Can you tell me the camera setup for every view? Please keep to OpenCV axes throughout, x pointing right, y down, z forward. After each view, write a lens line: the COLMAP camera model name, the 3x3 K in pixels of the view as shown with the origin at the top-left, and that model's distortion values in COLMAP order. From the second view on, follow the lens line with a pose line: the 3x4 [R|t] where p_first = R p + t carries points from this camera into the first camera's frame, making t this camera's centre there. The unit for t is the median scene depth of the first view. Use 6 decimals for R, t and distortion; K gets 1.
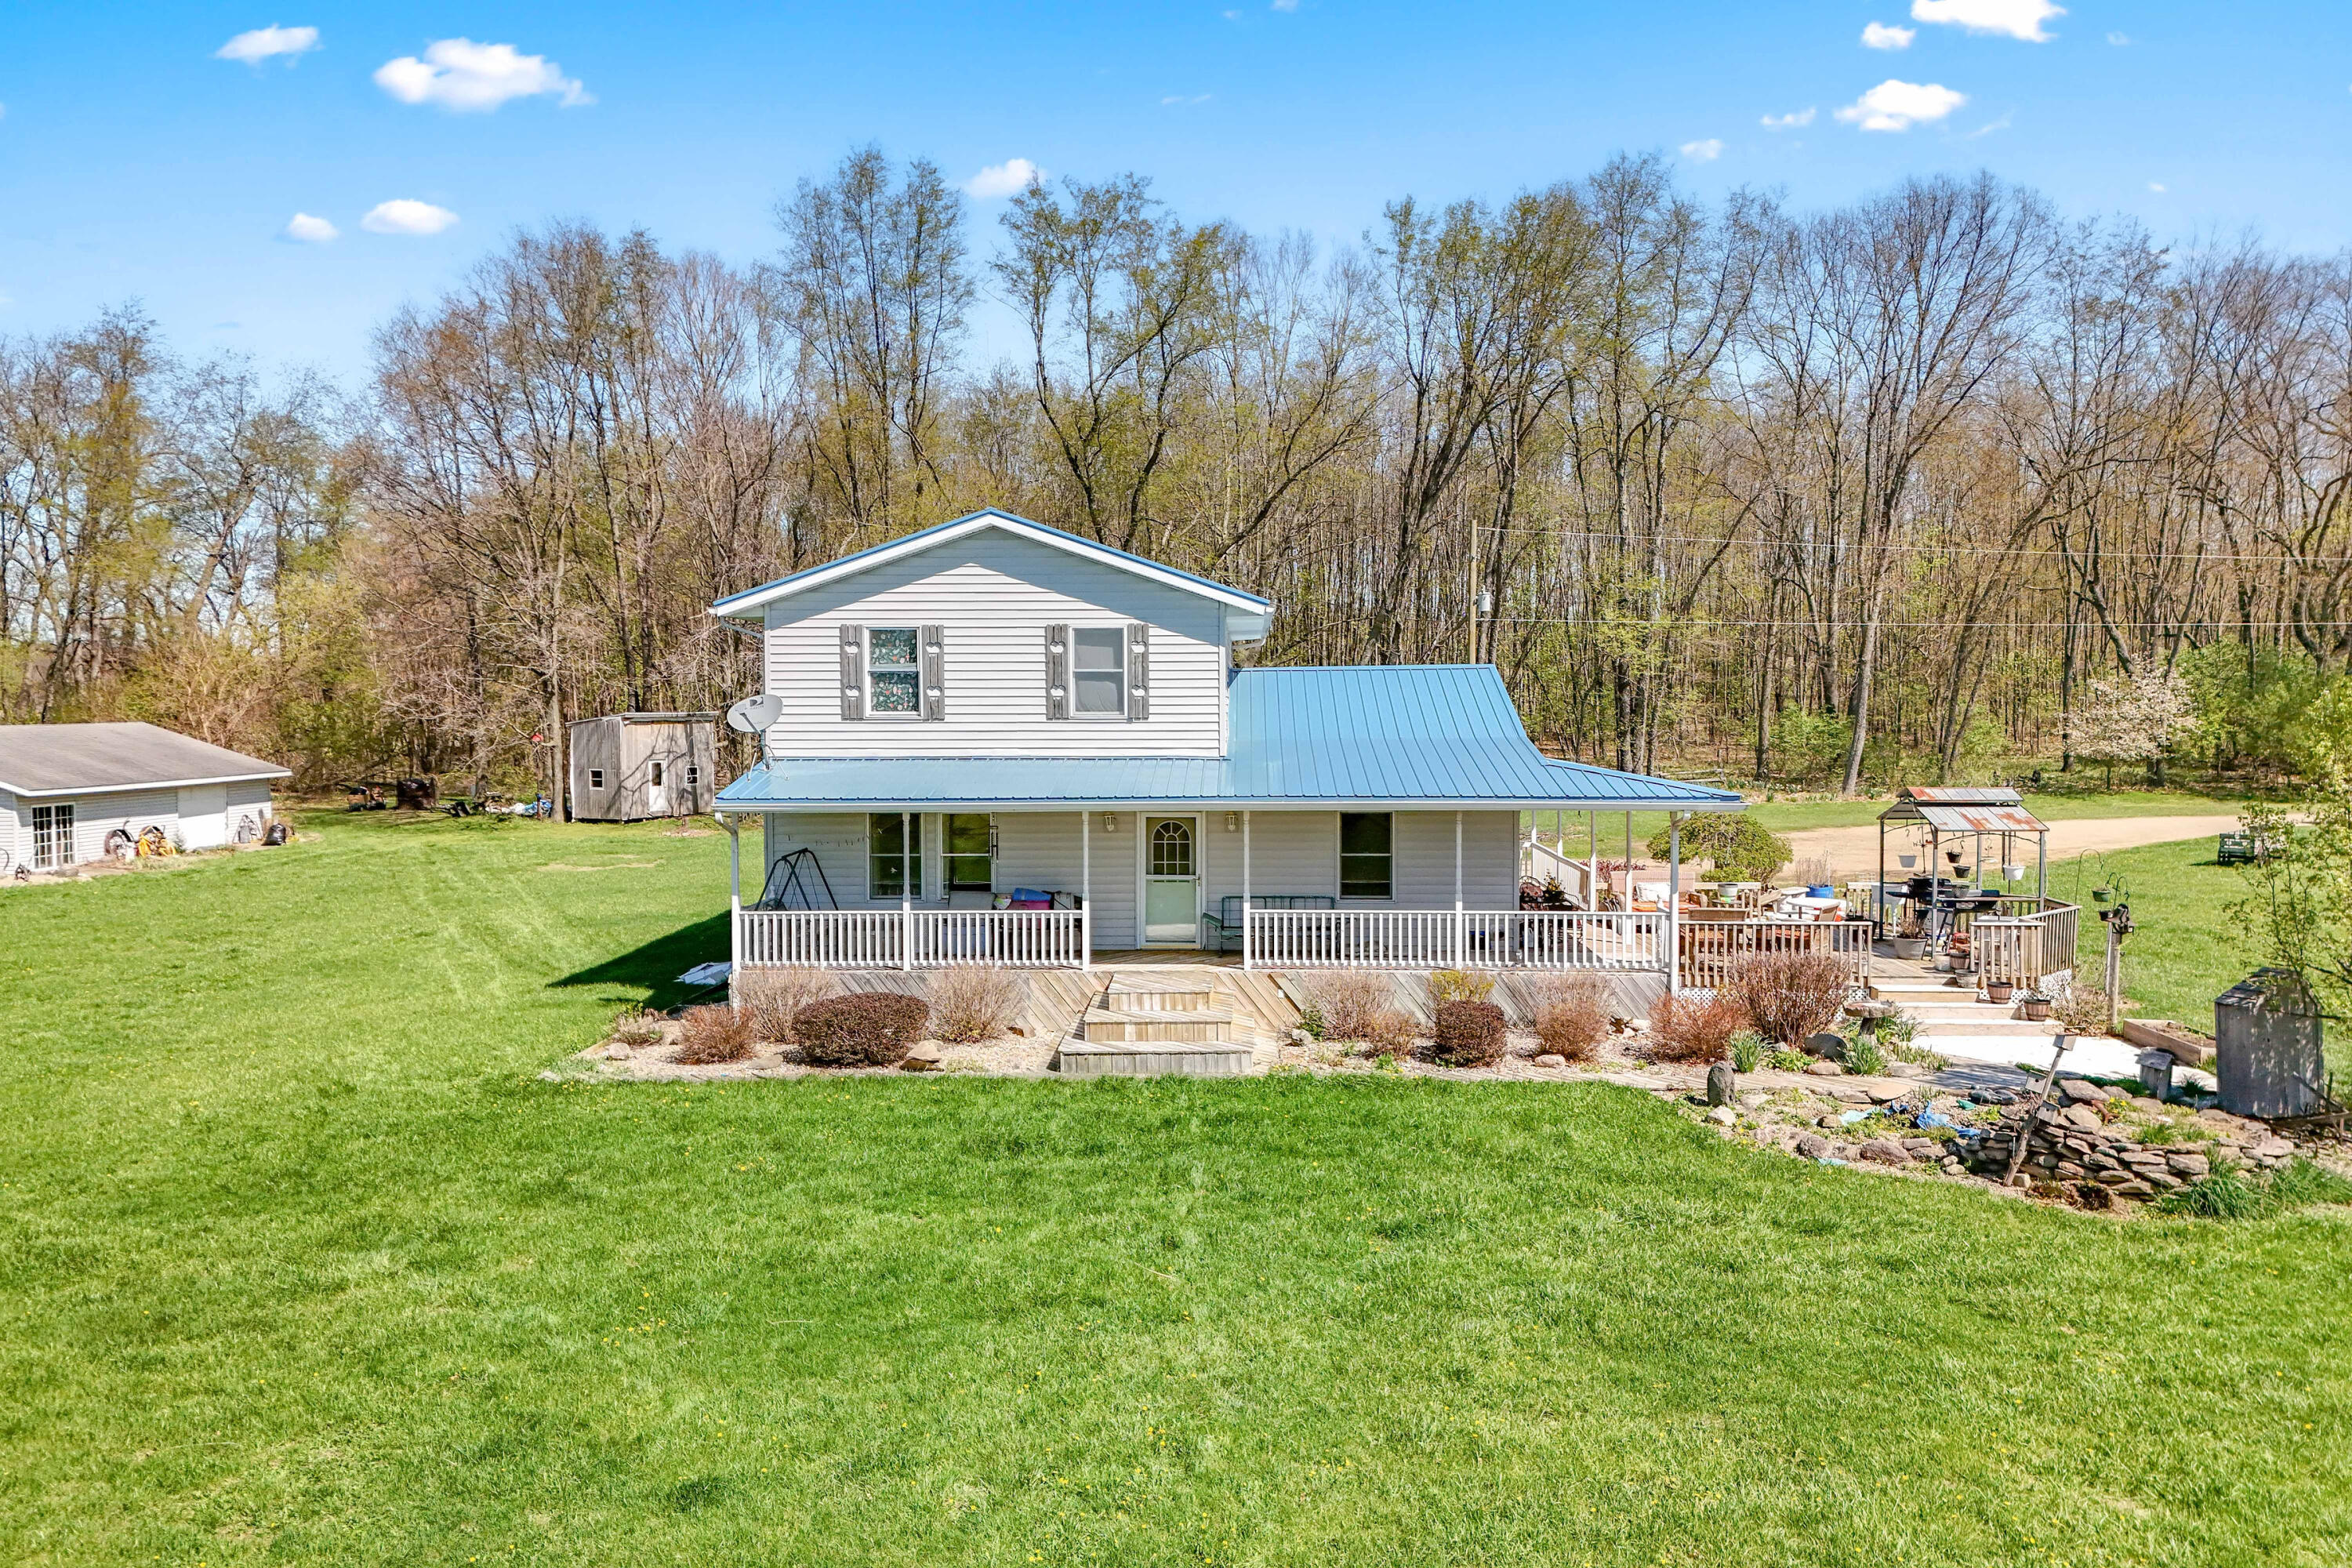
lens RADIAL K [[1759.6, 0, 1175.1], [0, 1759.6, 746.8], [0, 0, 1]] dist [0.042212, -0.001187]
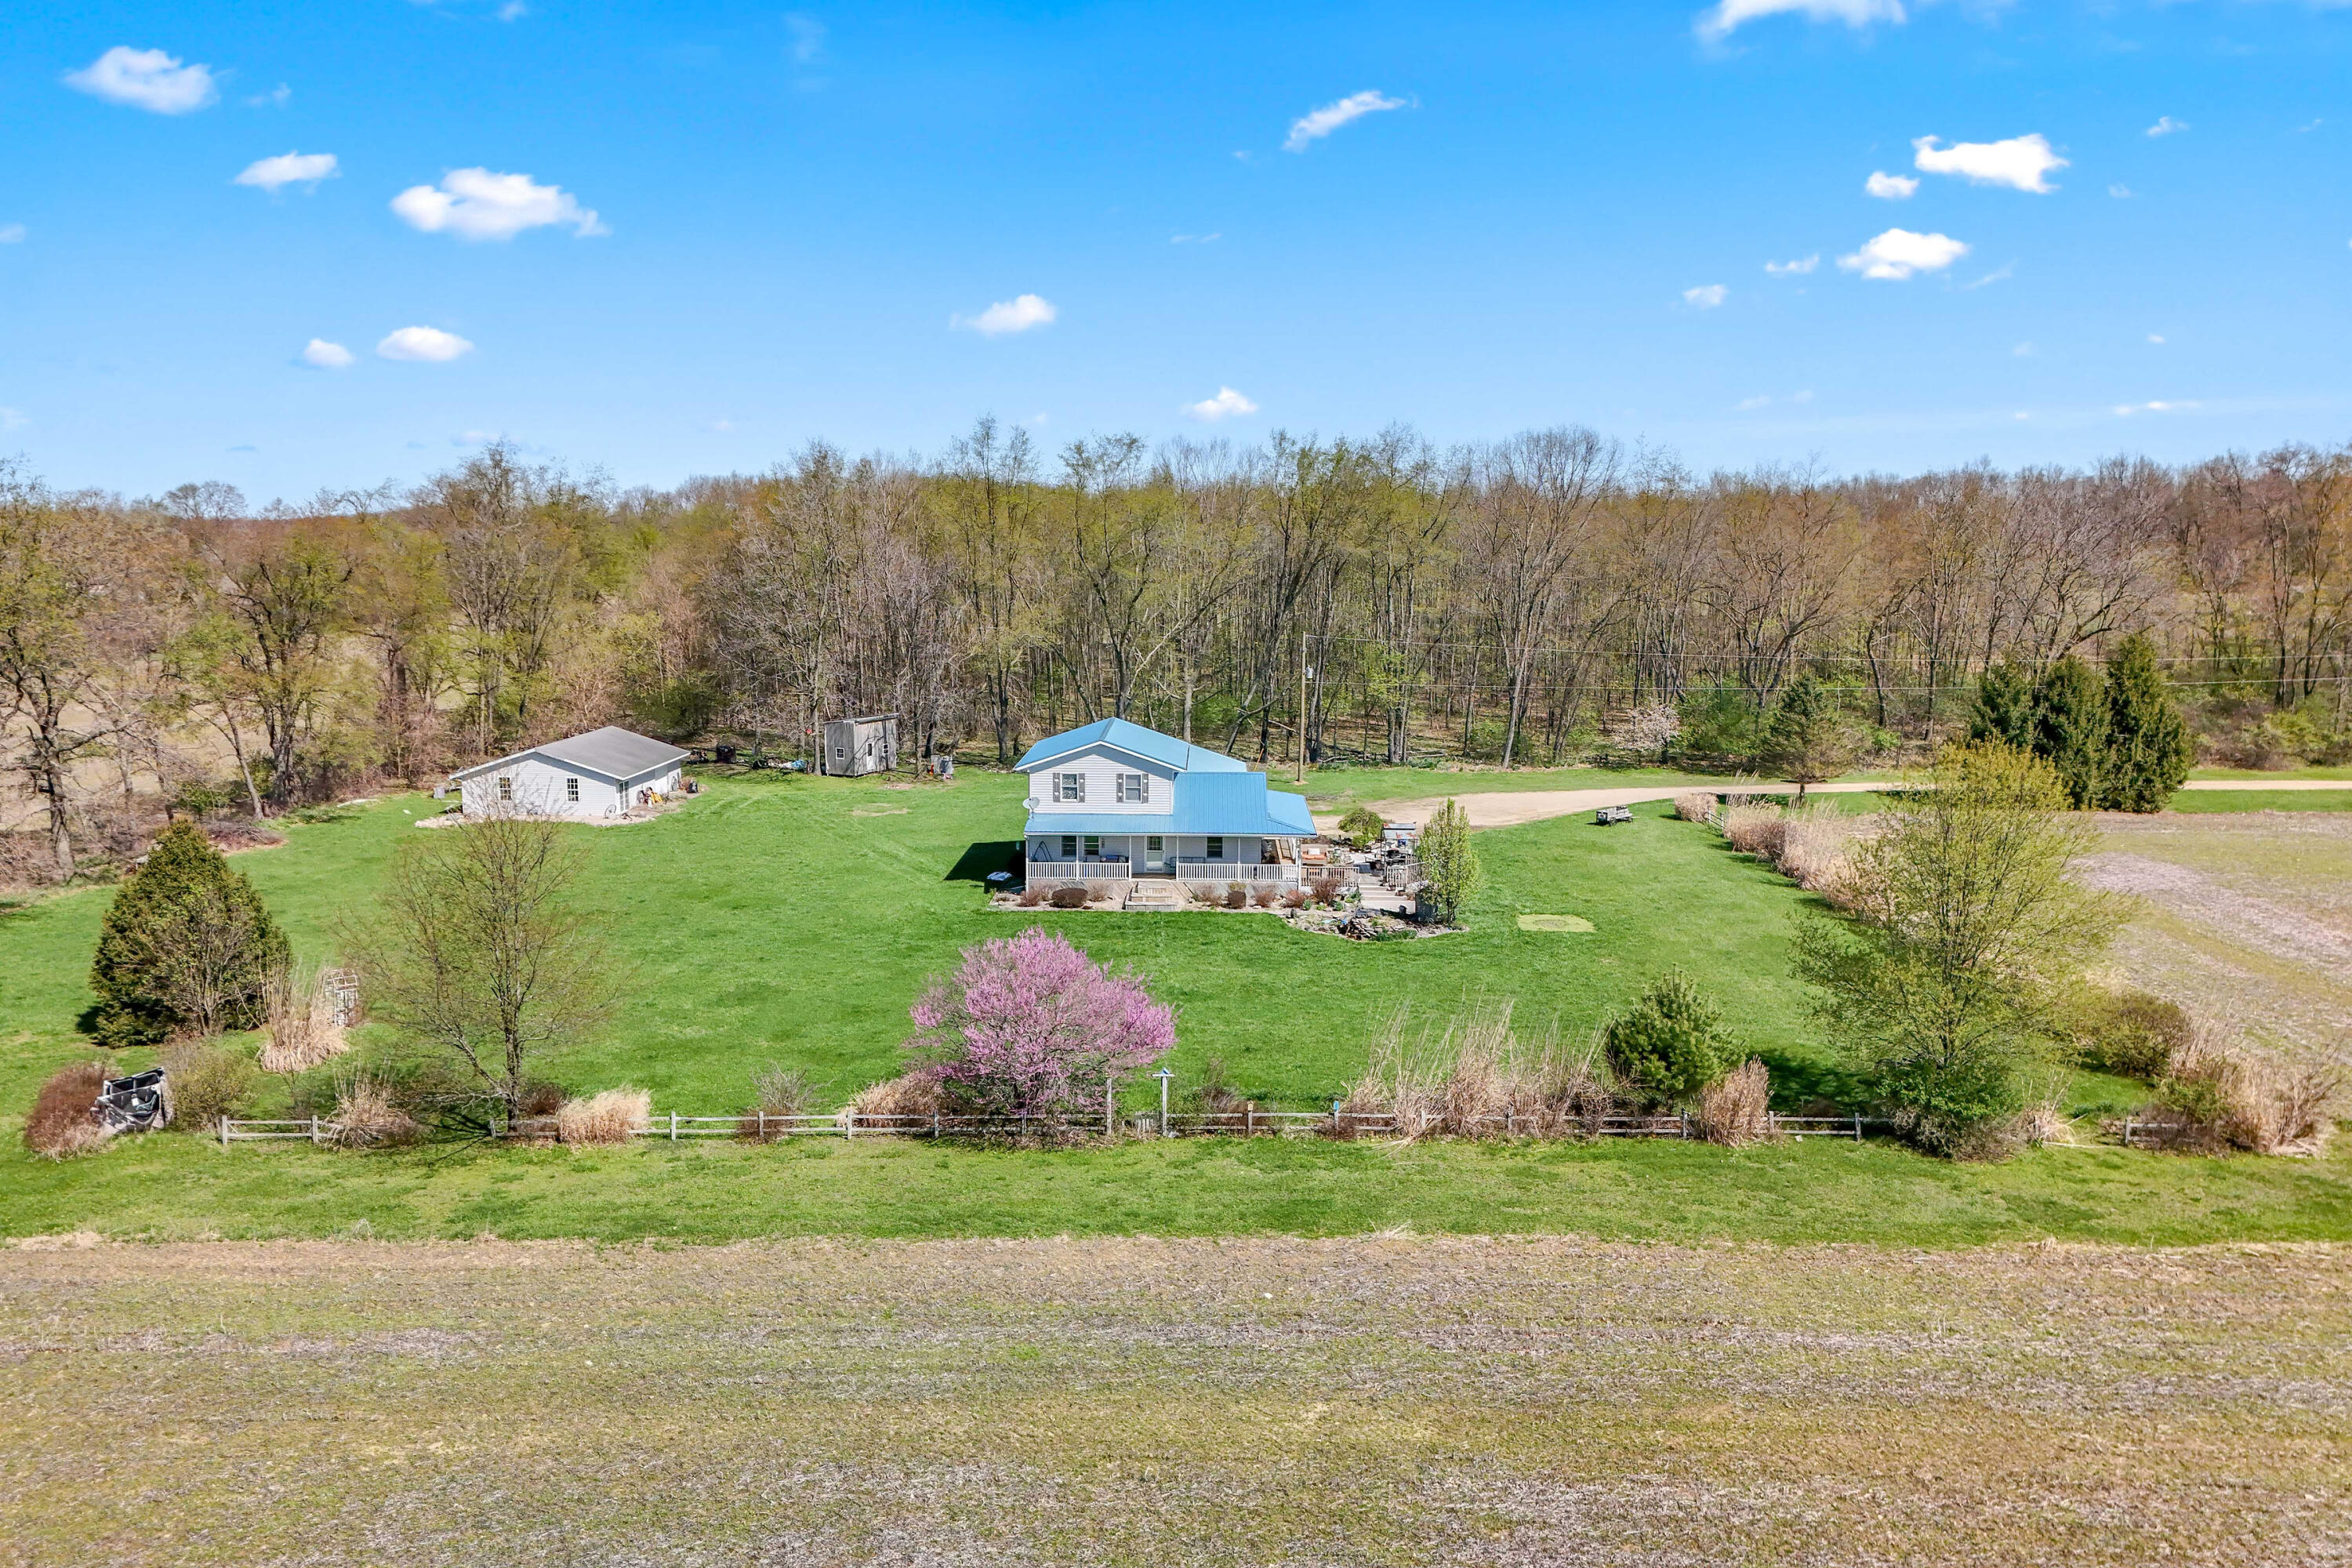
lens RADIAL K [[1740.1, 0, 1186.4], [0, 1740.1, 736.7], [0, 0, 1]] dist [0.077350, -0.058014]
pose [[0.999511, 0.009476, 0.029815, -0.041662], [-0.011912, 0.996513, 0.082584, -0.401808], [-0.028929, -0.082899, 0.996138, -2.187060]]
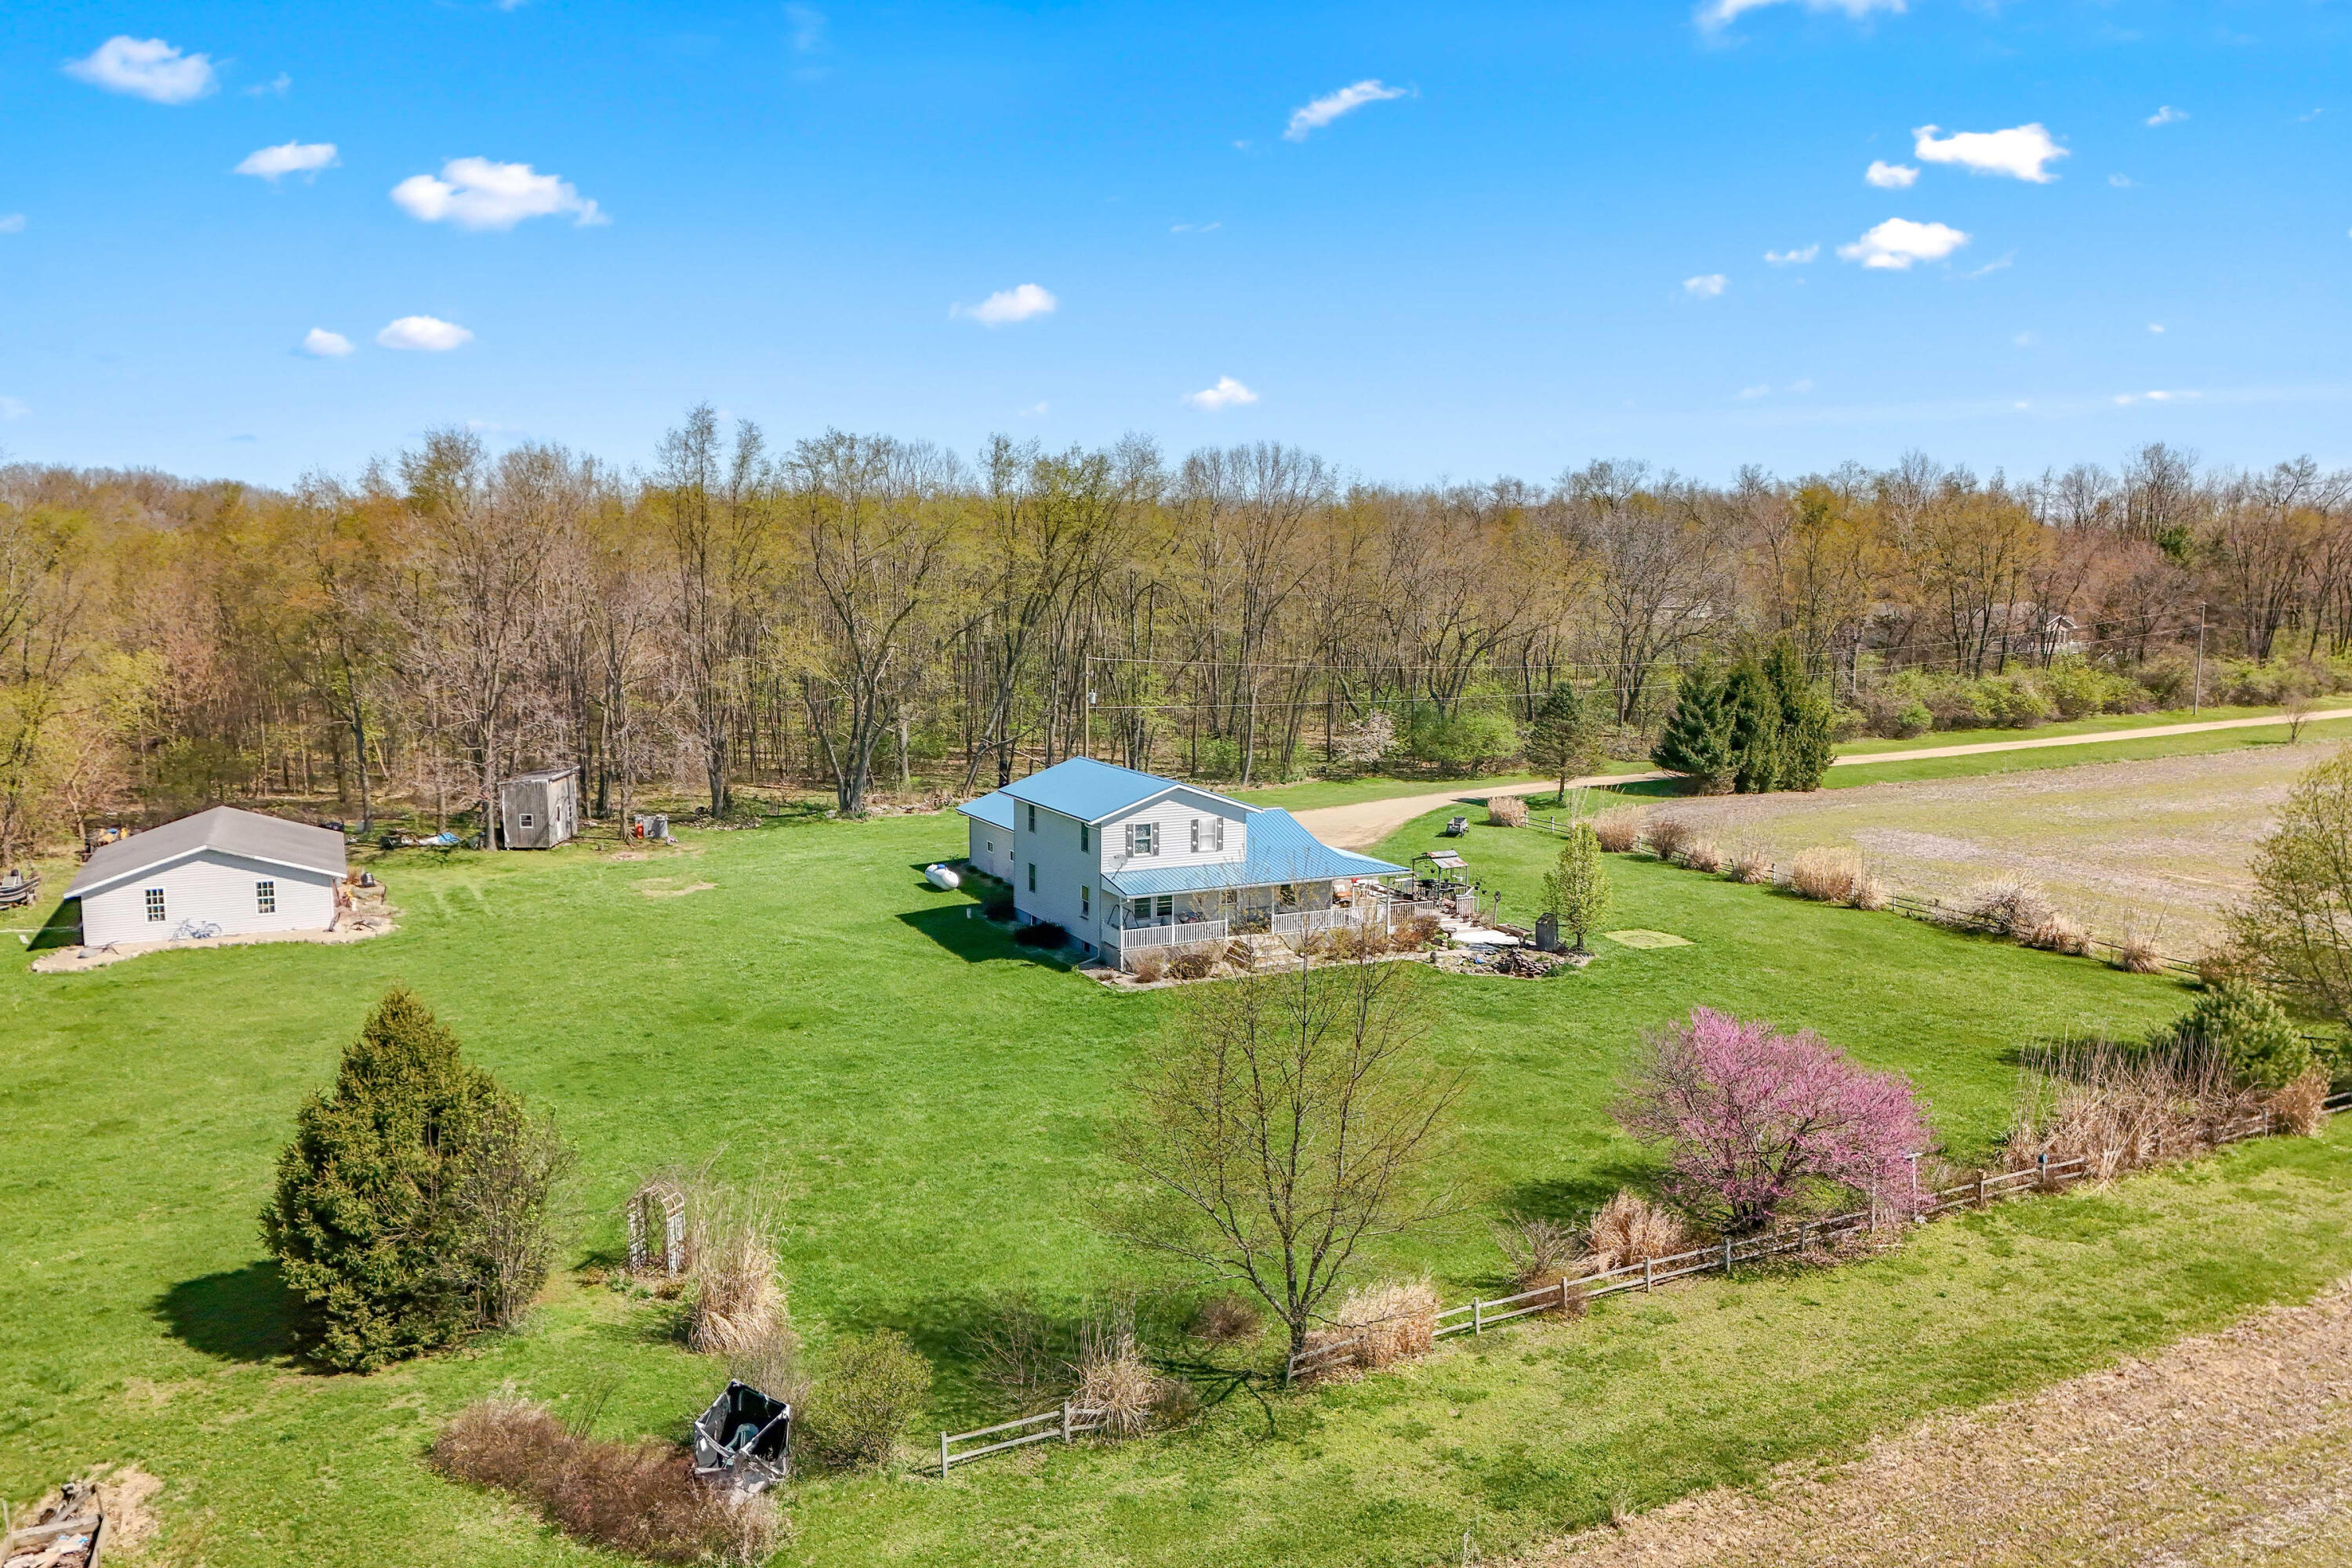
lens RADIAL K [[1740.1, 0, 1186.4], [0, 1740.1, 736.7], [0, 0, 1]] dist [0.077350, -0.058014]
pose [[0.871994, -0.039467, 0.487923, -1.448234], [0.004177, 0.997308, 0.073204, -0.408969], [-0.489498, -0.061795, 0.869812, -1.437082]]
